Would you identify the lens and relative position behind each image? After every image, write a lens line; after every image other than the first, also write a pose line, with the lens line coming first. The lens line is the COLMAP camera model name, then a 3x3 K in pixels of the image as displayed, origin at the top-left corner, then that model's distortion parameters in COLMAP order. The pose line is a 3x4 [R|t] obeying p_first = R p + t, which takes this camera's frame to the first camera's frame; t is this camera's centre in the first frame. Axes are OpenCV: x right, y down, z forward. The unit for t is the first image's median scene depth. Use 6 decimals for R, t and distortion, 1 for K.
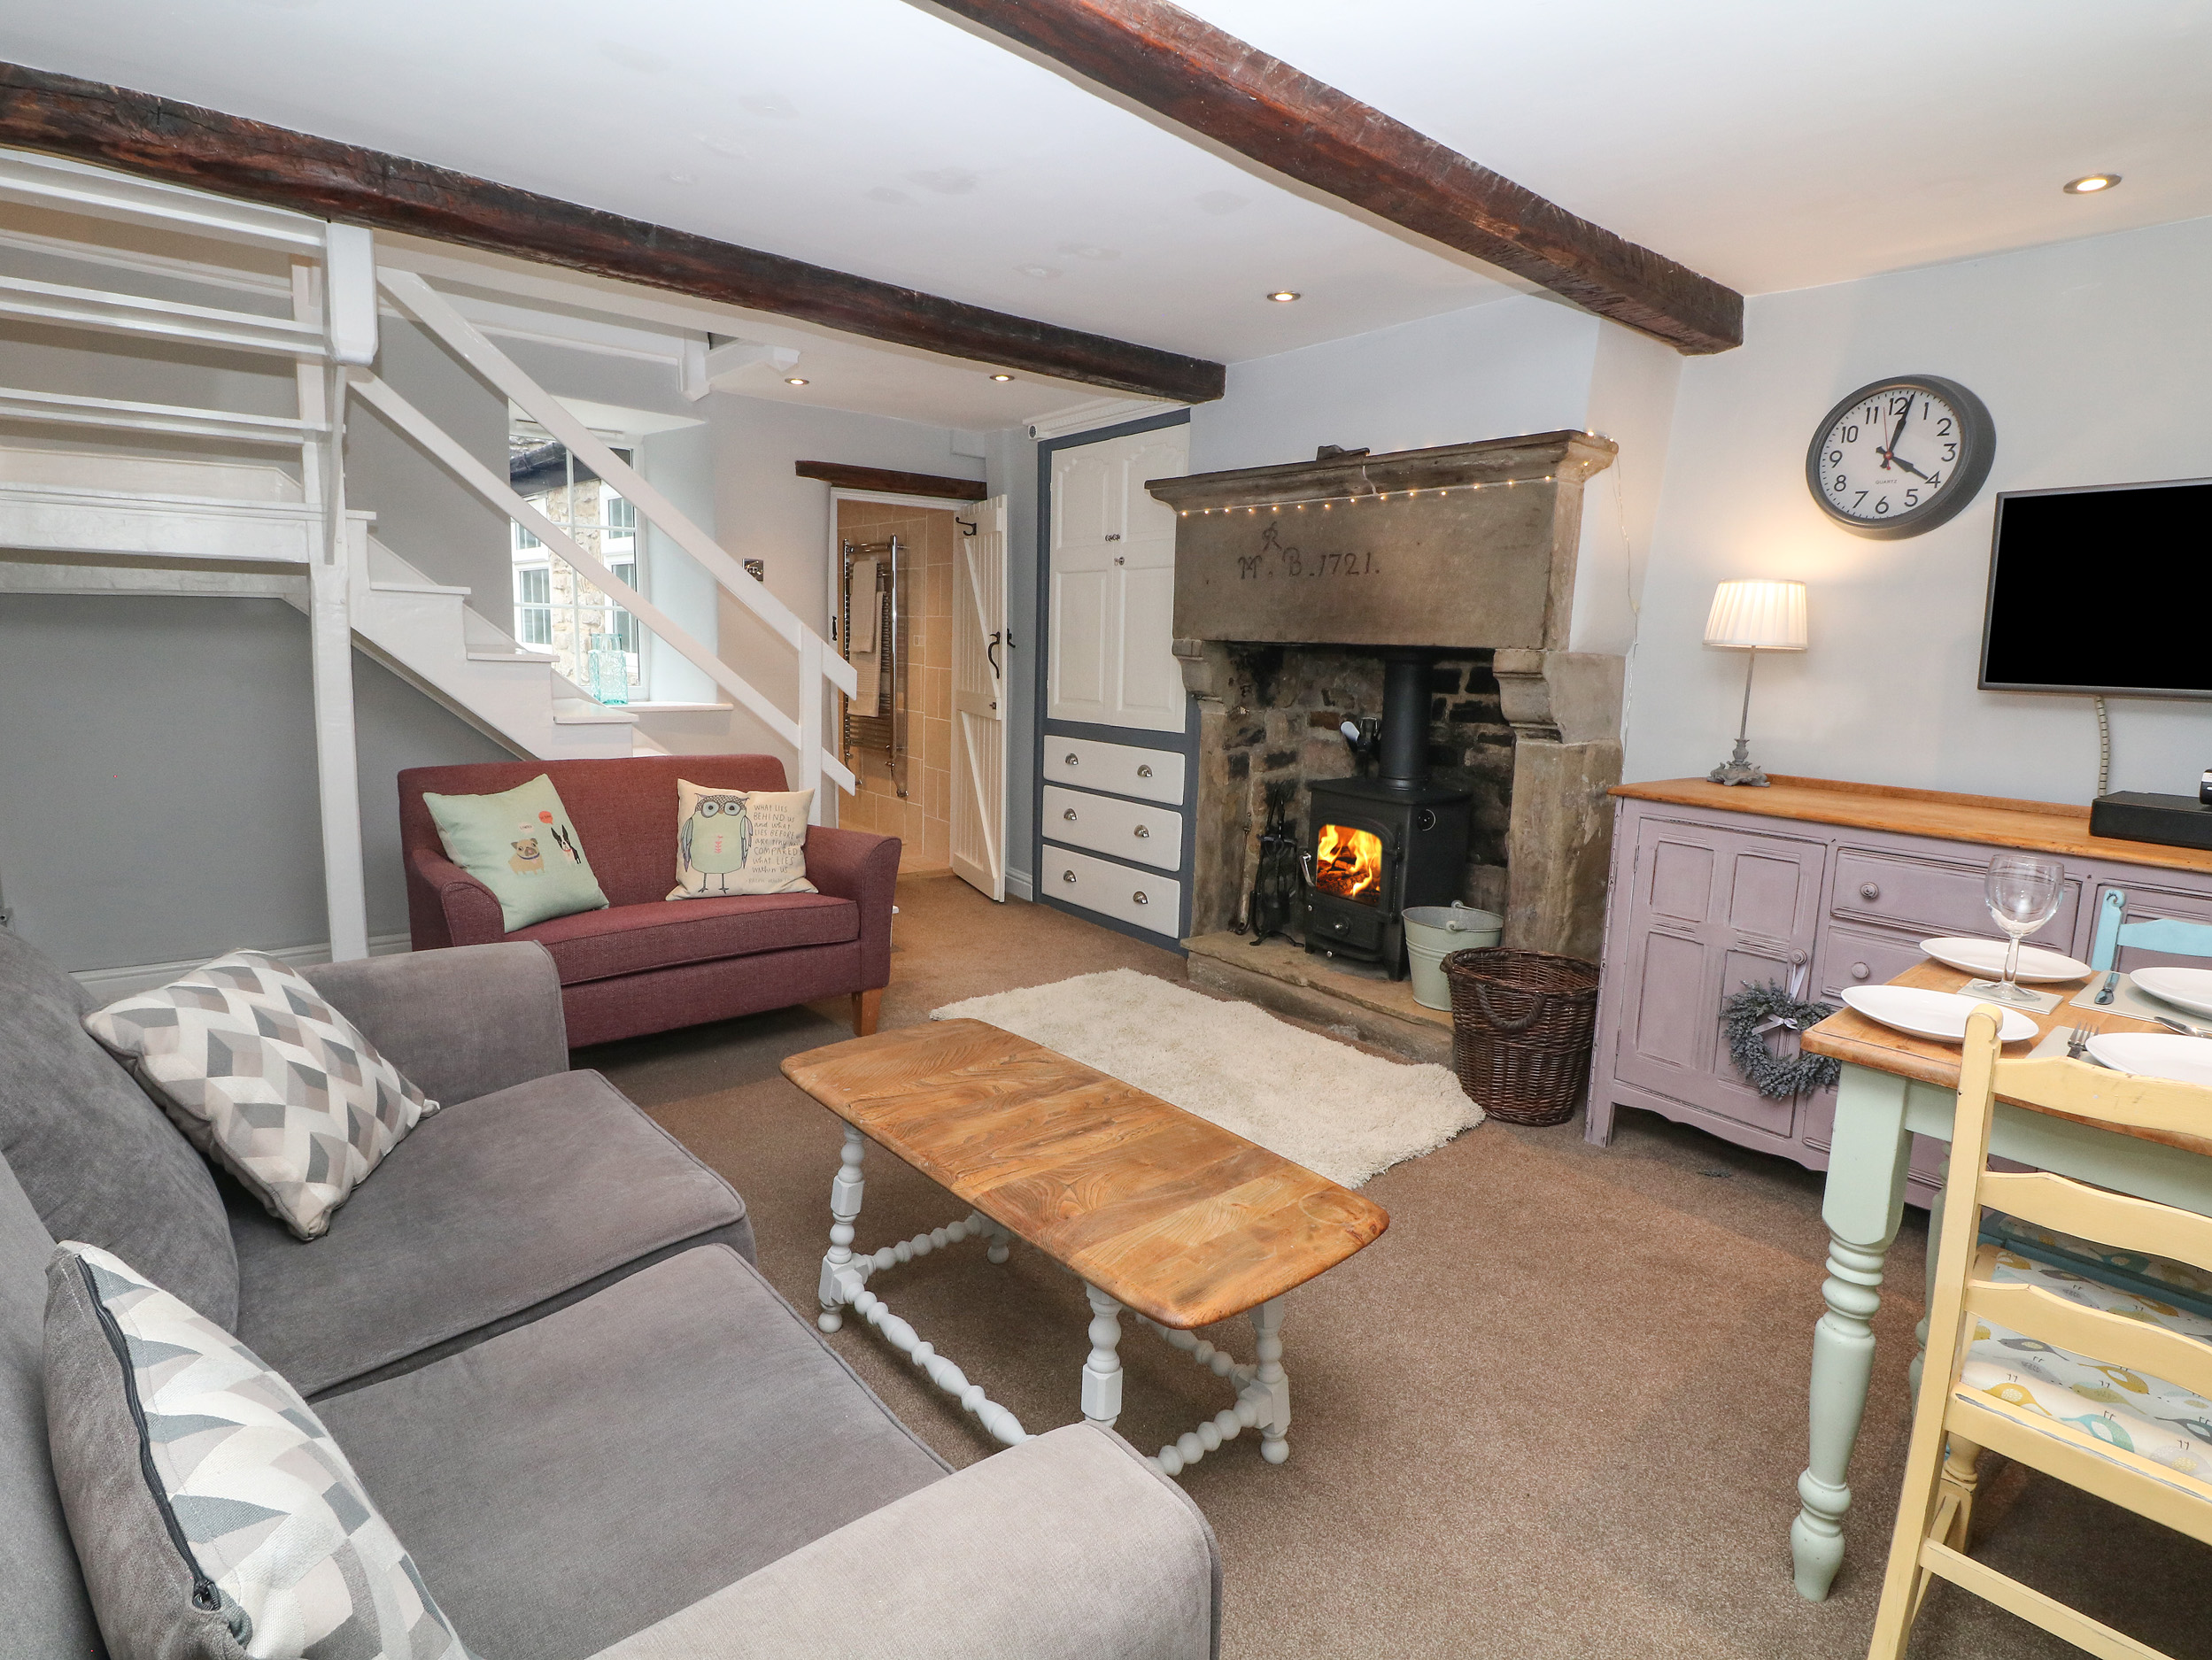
lens RADIAL K [[1176.4, 0, 1098.4], [0, 1176.4, 816.6], [0, 0, 1]] dist [0.000835, -0.012698]
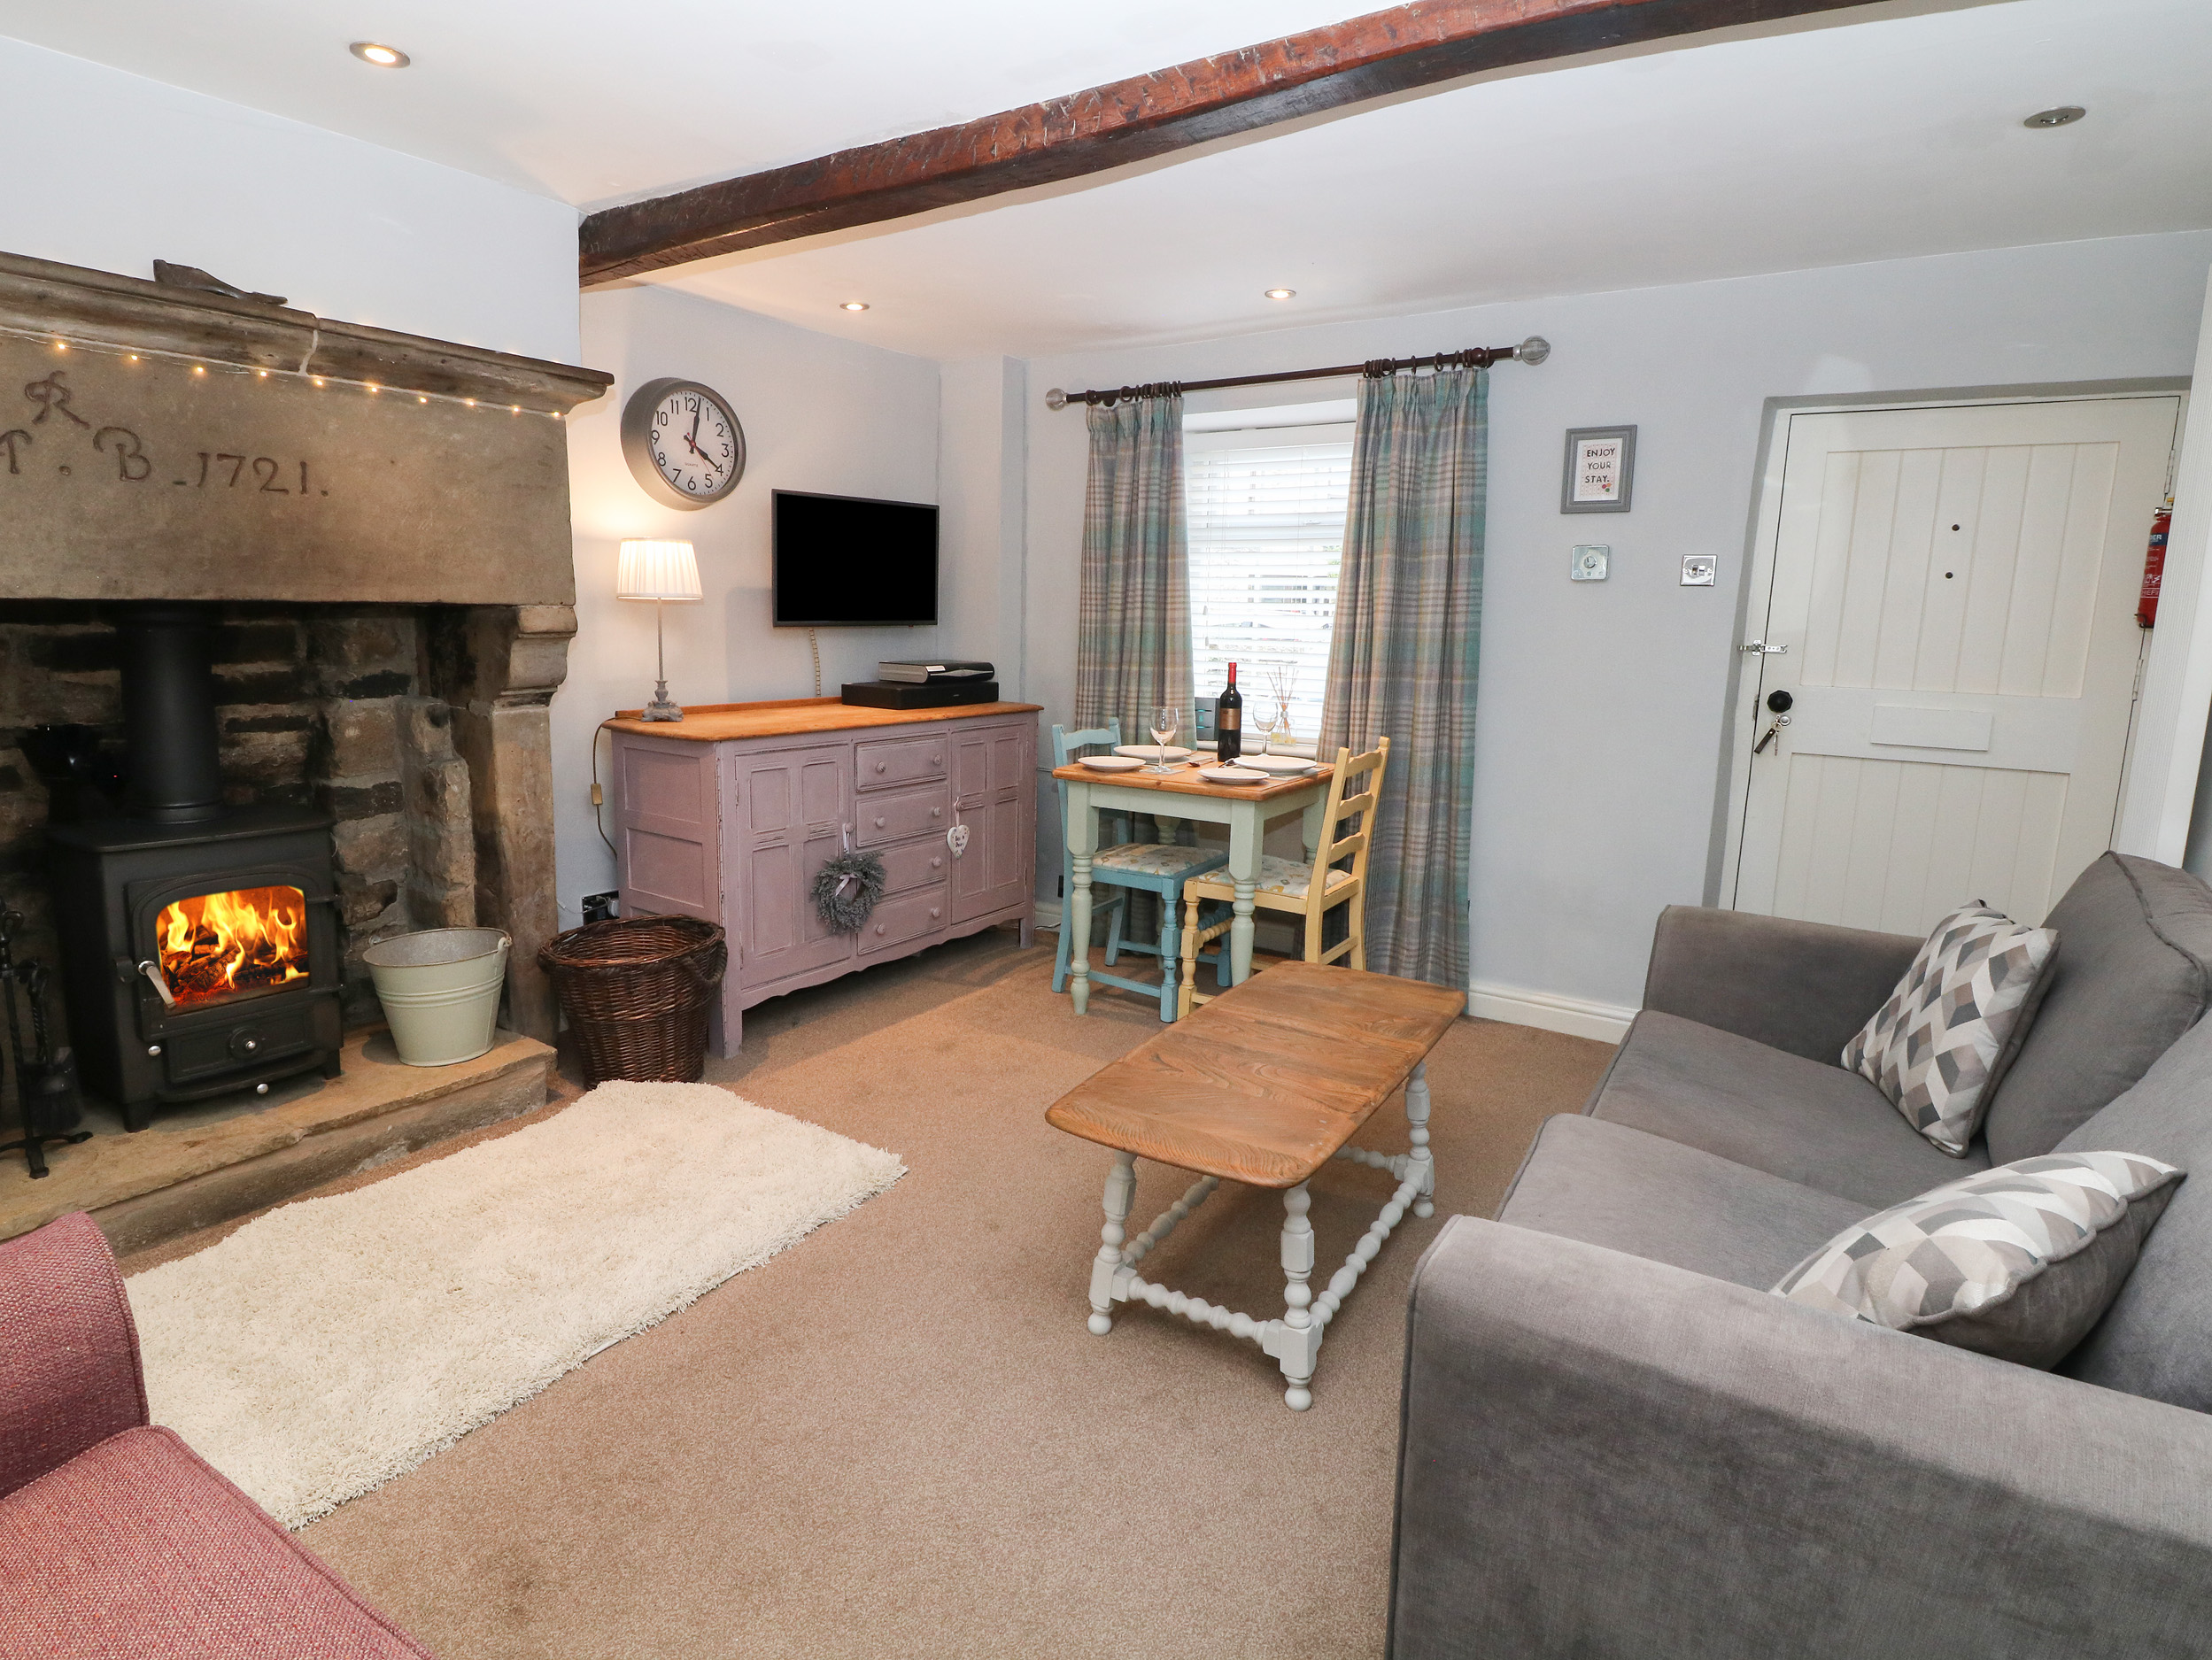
lens RADIAL K [[1176.4, 0, 1092.4], [0, 1176.4, 828.2], [0, 0, 1]] dist [0.000835, -0.012698]
pose [[-0.300211, -0.206261, 0.931305, -0.593272], [0.114253, 0.961537, 0.249787, -0.147468], [-0.947006, 0.181393, -0.265098, 0.832714]]
